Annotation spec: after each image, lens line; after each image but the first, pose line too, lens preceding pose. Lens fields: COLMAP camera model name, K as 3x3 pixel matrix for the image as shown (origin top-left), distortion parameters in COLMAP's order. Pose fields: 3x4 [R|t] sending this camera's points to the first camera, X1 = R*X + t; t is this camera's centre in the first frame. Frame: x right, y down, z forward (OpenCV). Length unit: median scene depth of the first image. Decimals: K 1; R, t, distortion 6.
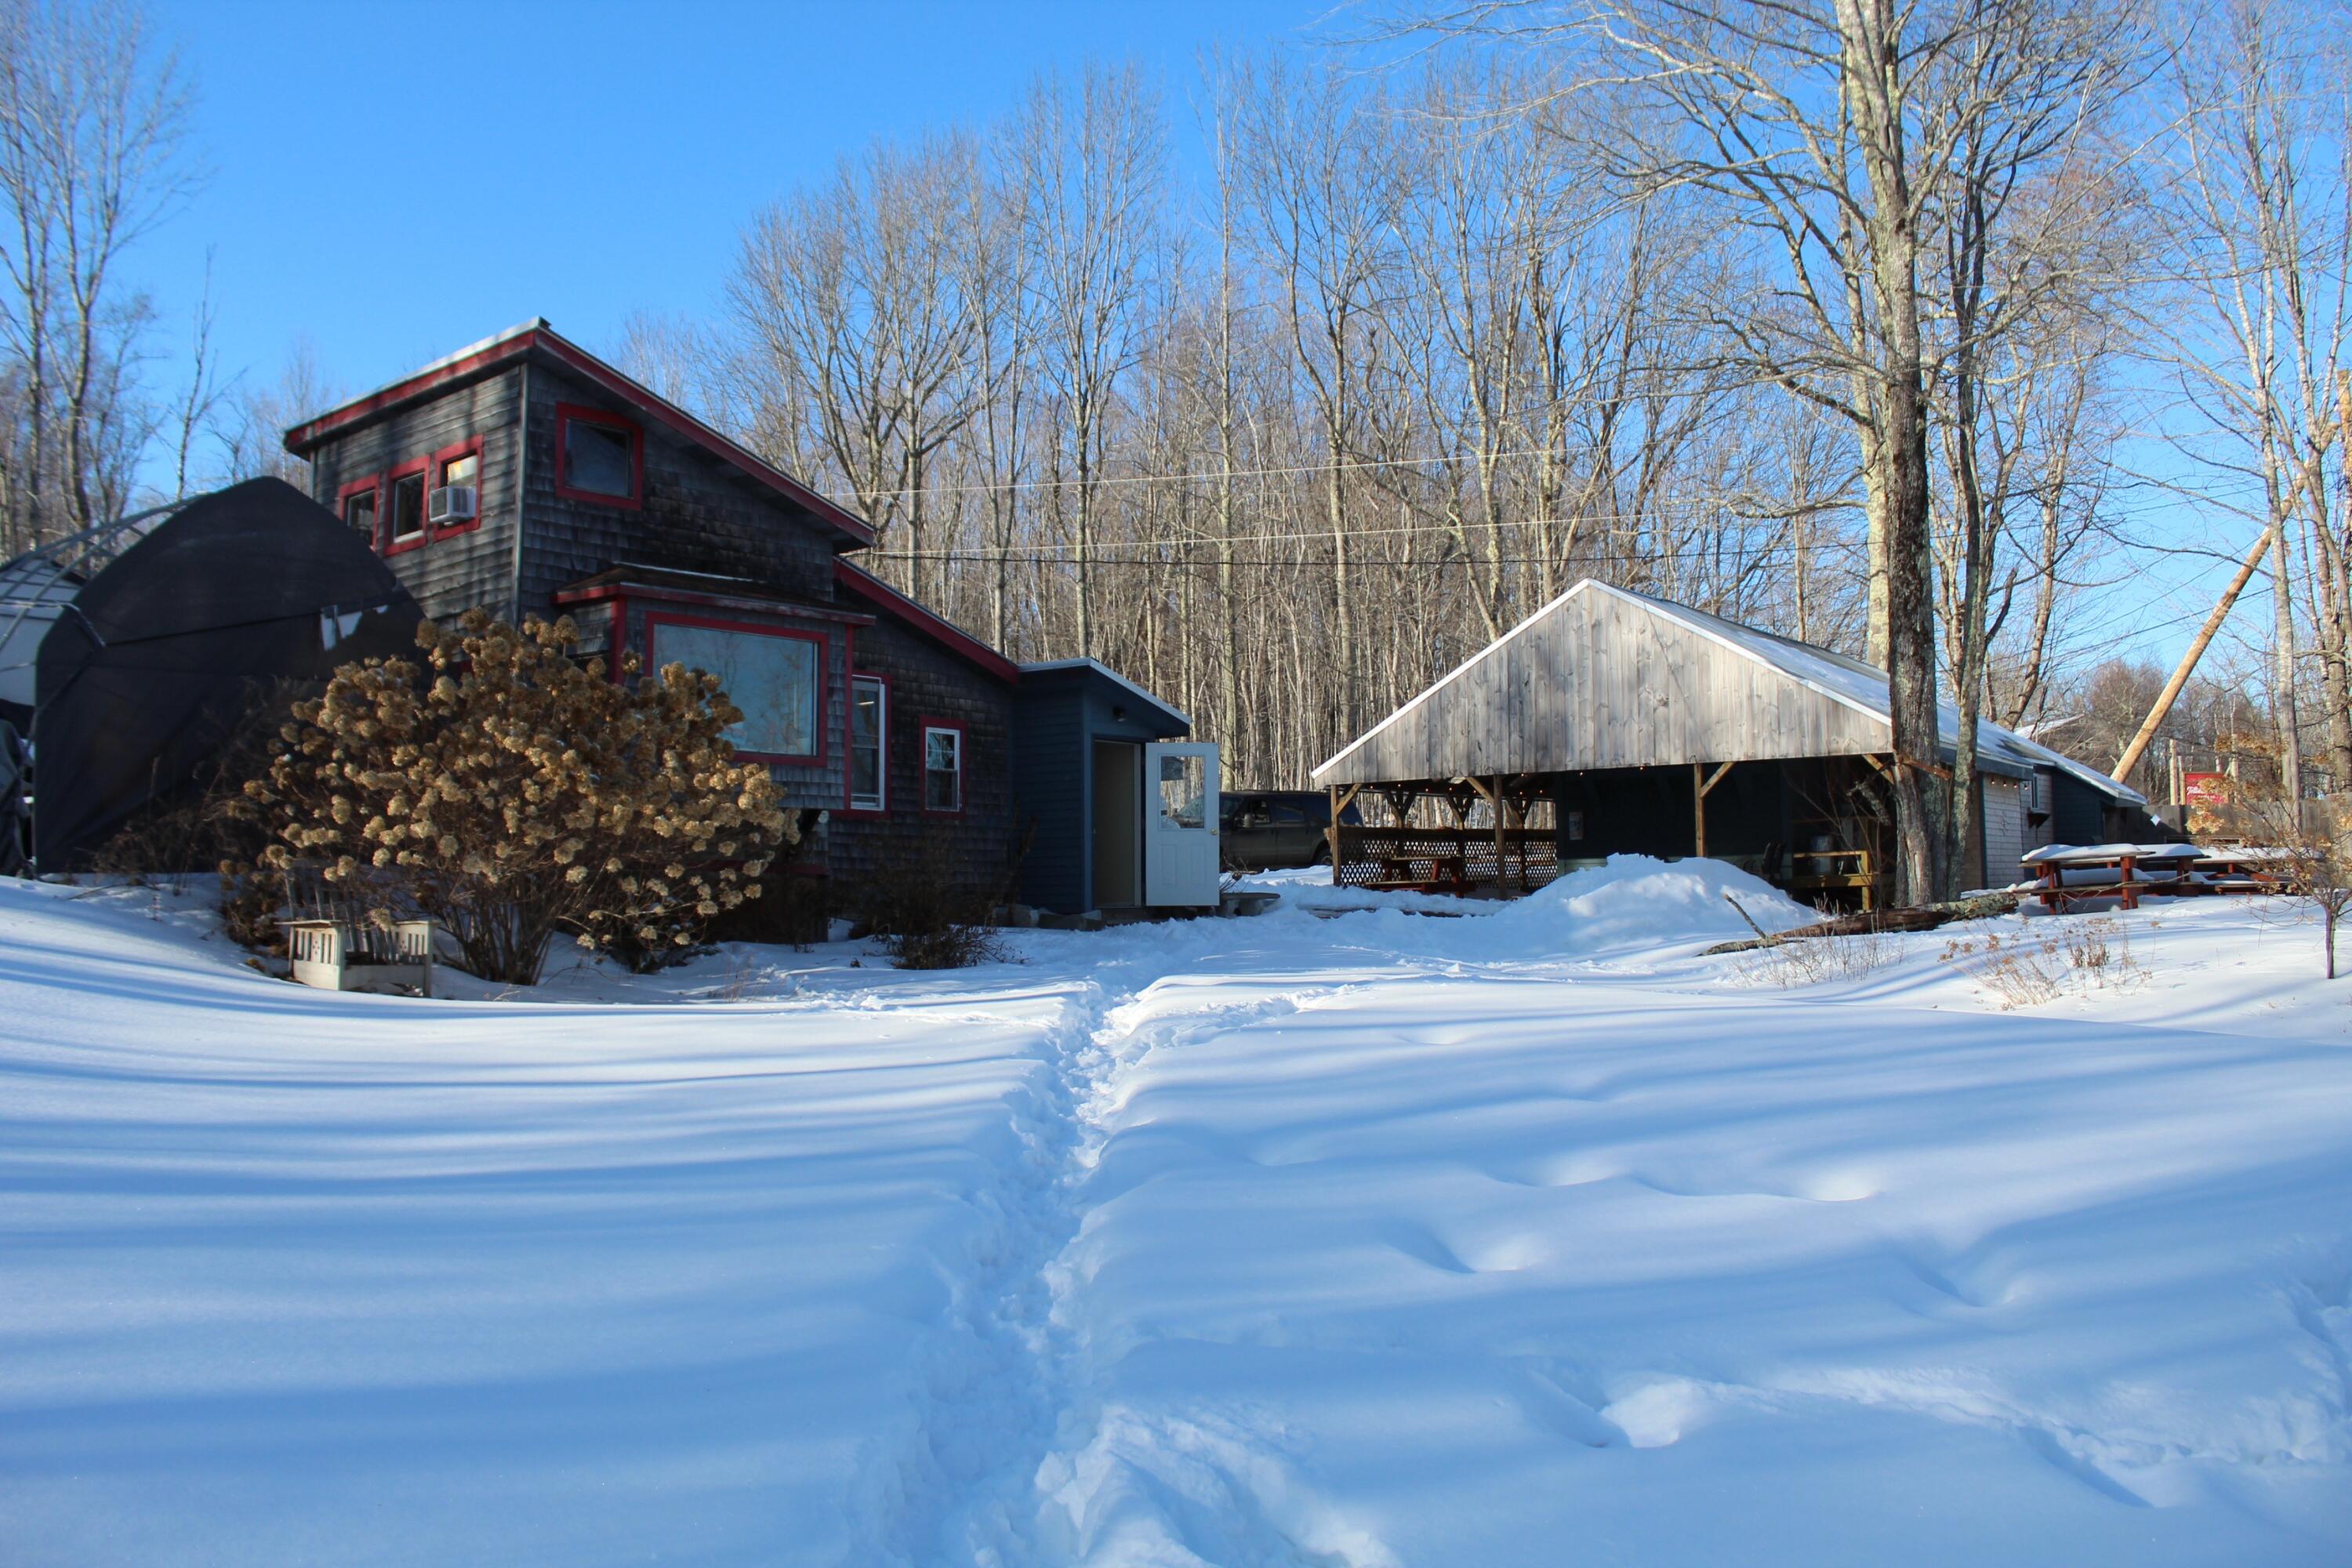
lens RADIAL K [[1929.7, 0, 1186.4], [0, 1929.7, 747.9], [0, 0, 1]] dist [-0.146425, 0.117061]
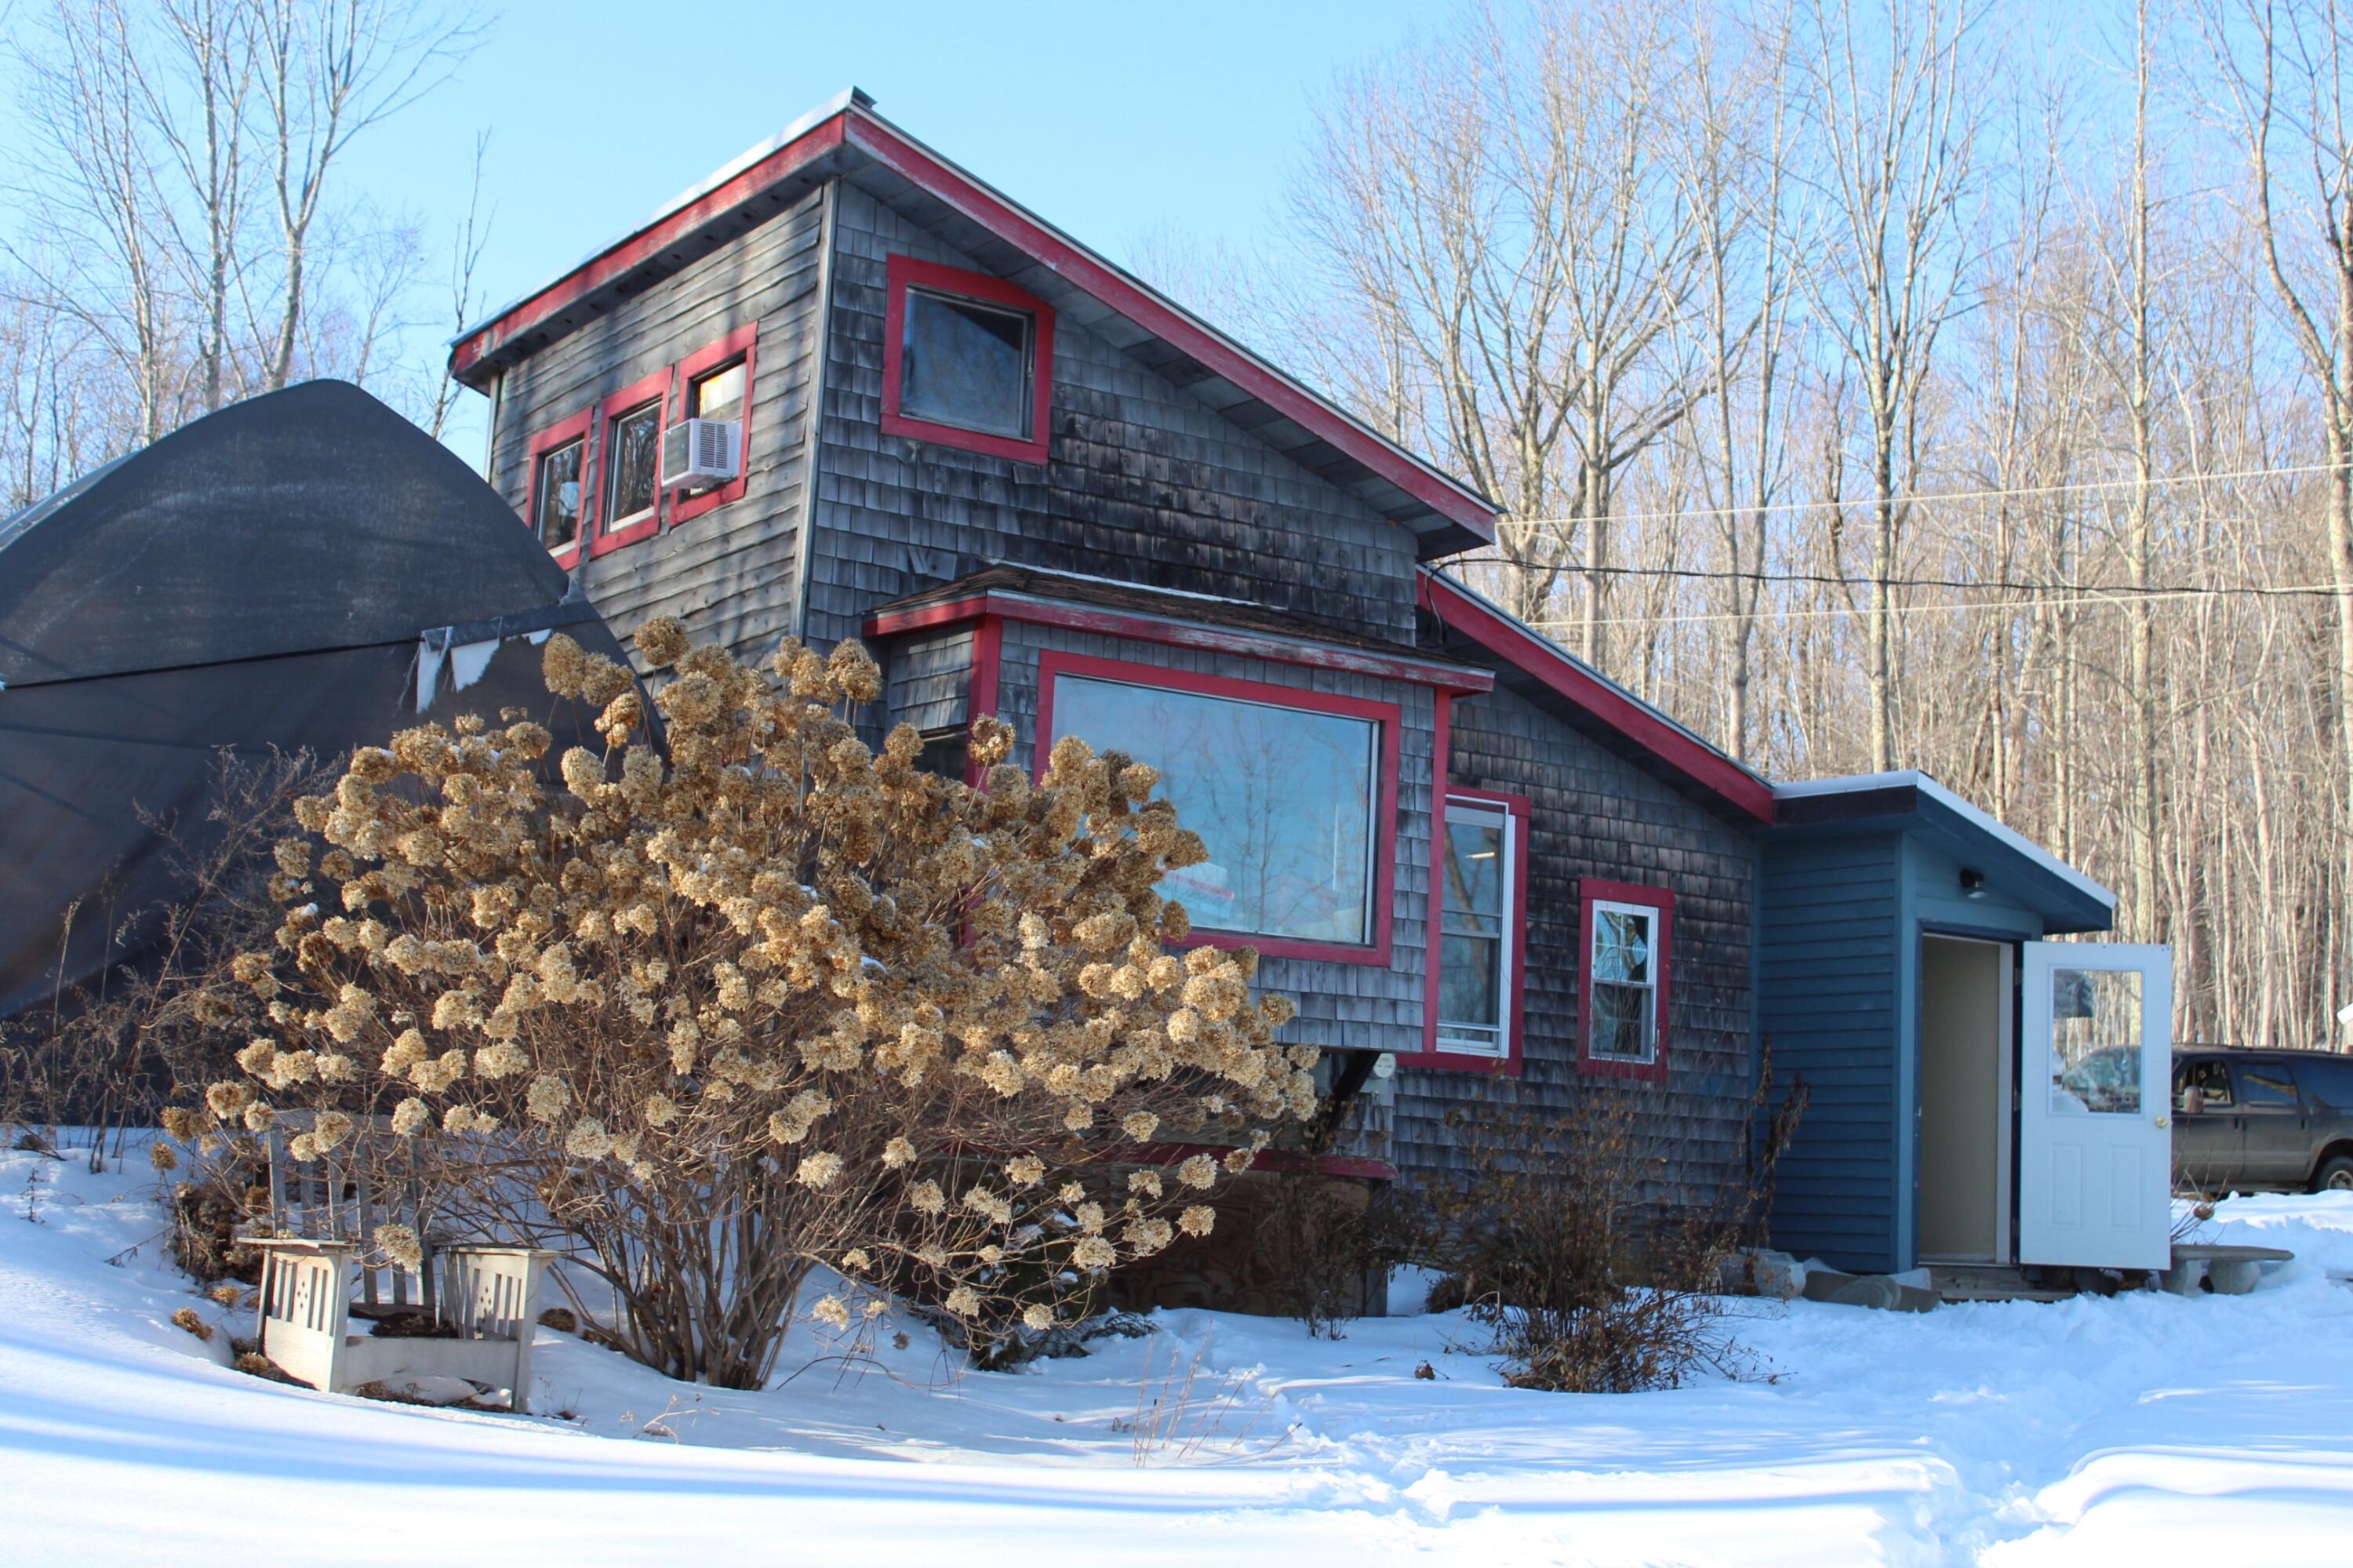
lens RADIAL K [[3072.2, 0, 1176.5], [0, 3072.2, 784.0], [0, 0, 1]] dist [-0.072559, 0.025553]
pose [[0.961887, 0.012209, -0.273175, -0.016964], [-0.027932, 0.998164, -0.053743, 0.005613], [0.272017, 0.059325, 0.960462, 0.166218]]
